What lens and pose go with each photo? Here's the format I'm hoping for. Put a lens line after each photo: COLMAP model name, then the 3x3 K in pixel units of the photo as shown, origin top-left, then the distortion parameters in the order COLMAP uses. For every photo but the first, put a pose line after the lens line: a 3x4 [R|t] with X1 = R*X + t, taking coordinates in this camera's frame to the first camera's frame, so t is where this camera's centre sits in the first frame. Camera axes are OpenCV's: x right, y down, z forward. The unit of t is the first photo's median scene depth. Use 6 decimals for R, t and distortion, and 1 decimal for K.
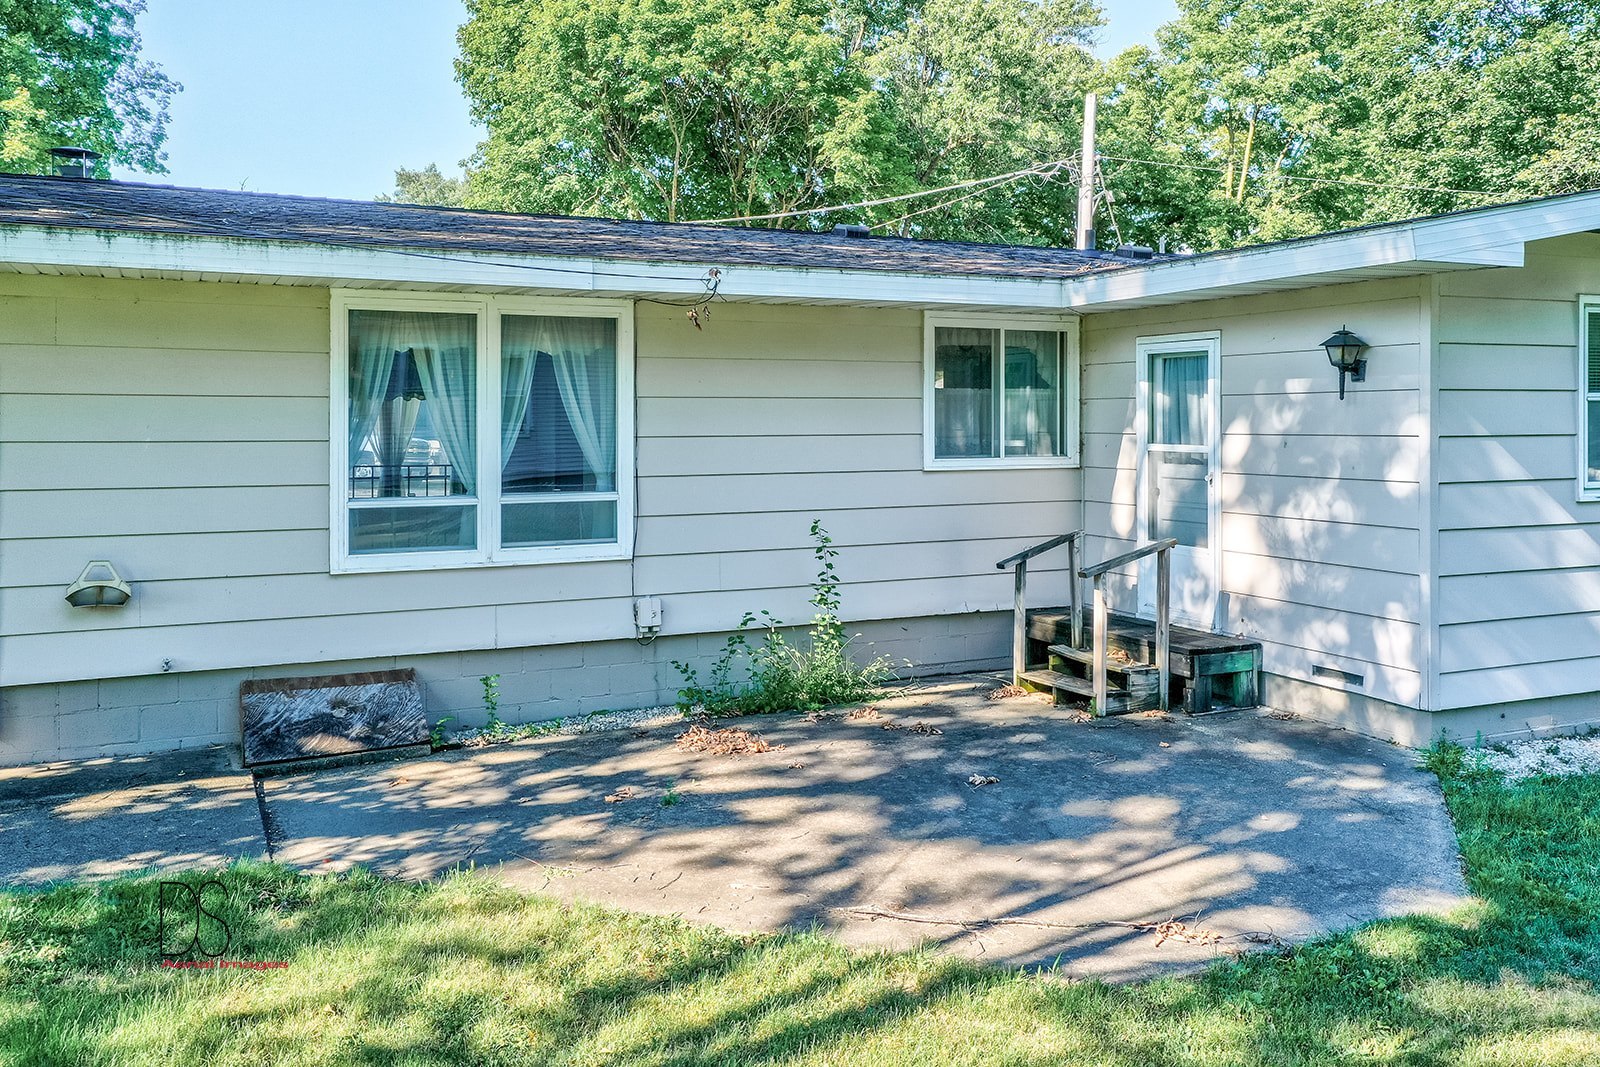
lens RADIAL K [[1315.3, 0, 804.0], [0, 1315.3, 551.2], [0, 0, 1]] dist [-0.007826, 0.091632]
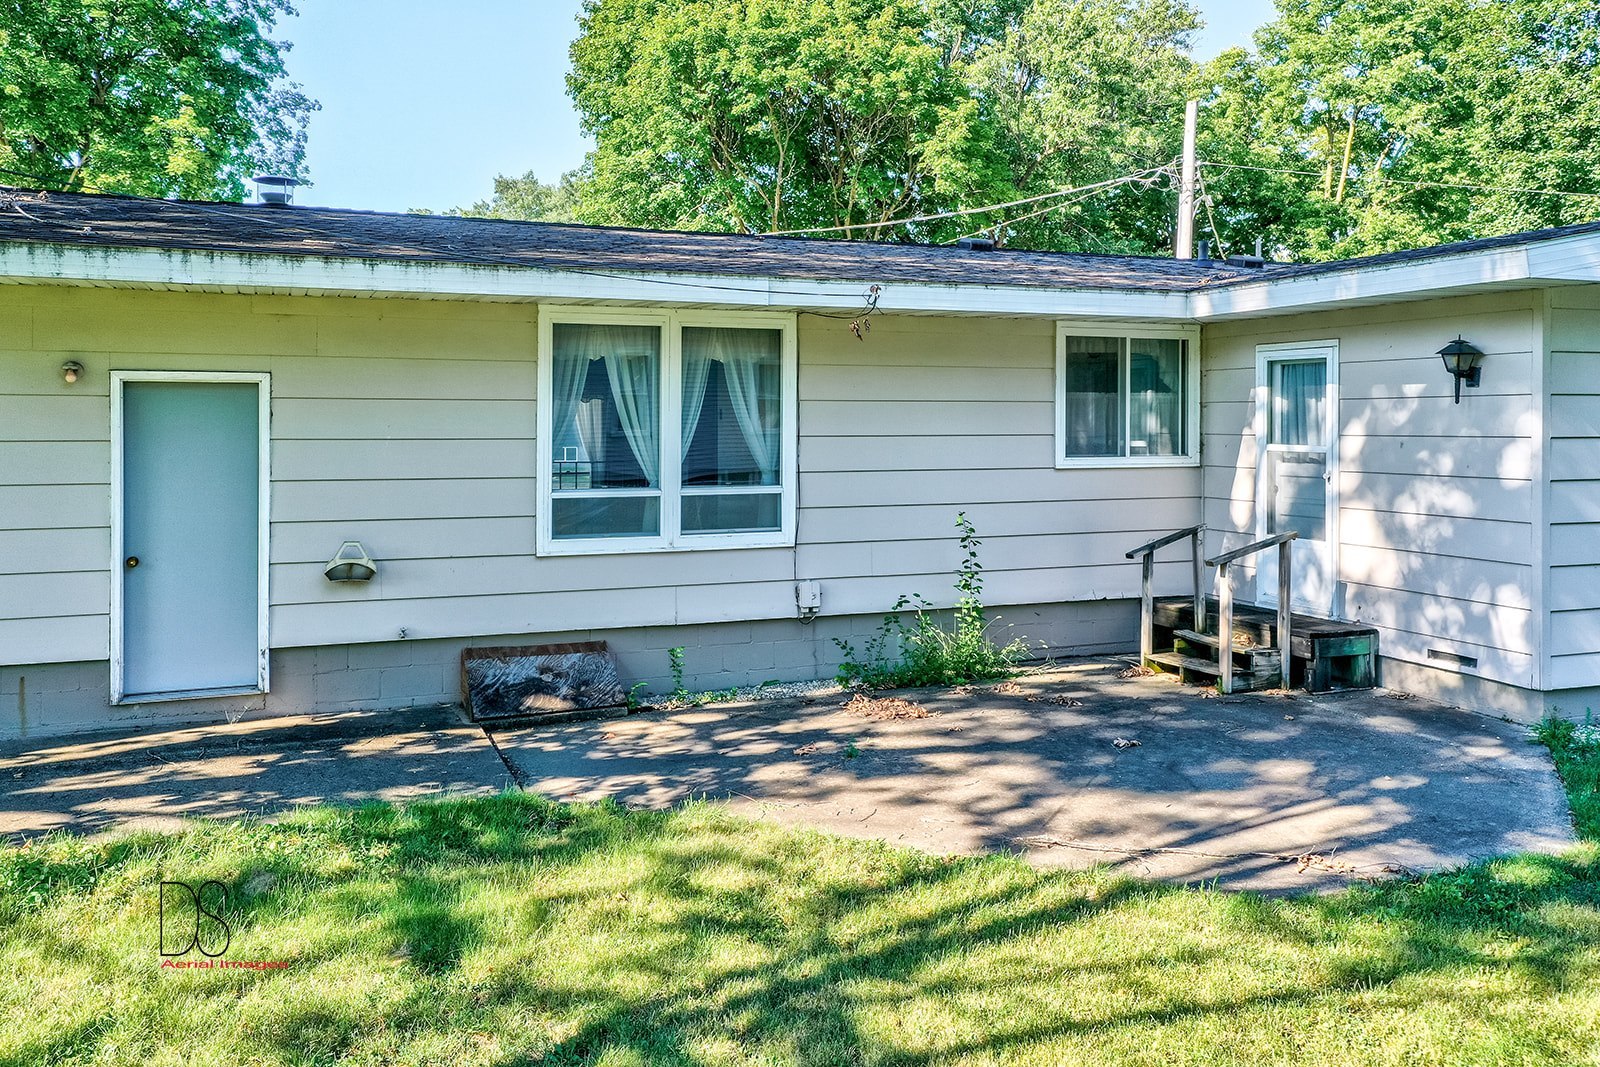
lens RADIAL K [[1323.6, 0, 800.0], [0, 1323.6, 533.5], [0, 0, 1]] dist [0.024850, 0.010808]
pose [[0.998094, 0.007433, -0.061270, -0.055635], [-0.008351, 0.999857, -0.014735, 0.011189], [0.061151, 0.015219, 0.998012, -0.110646]]
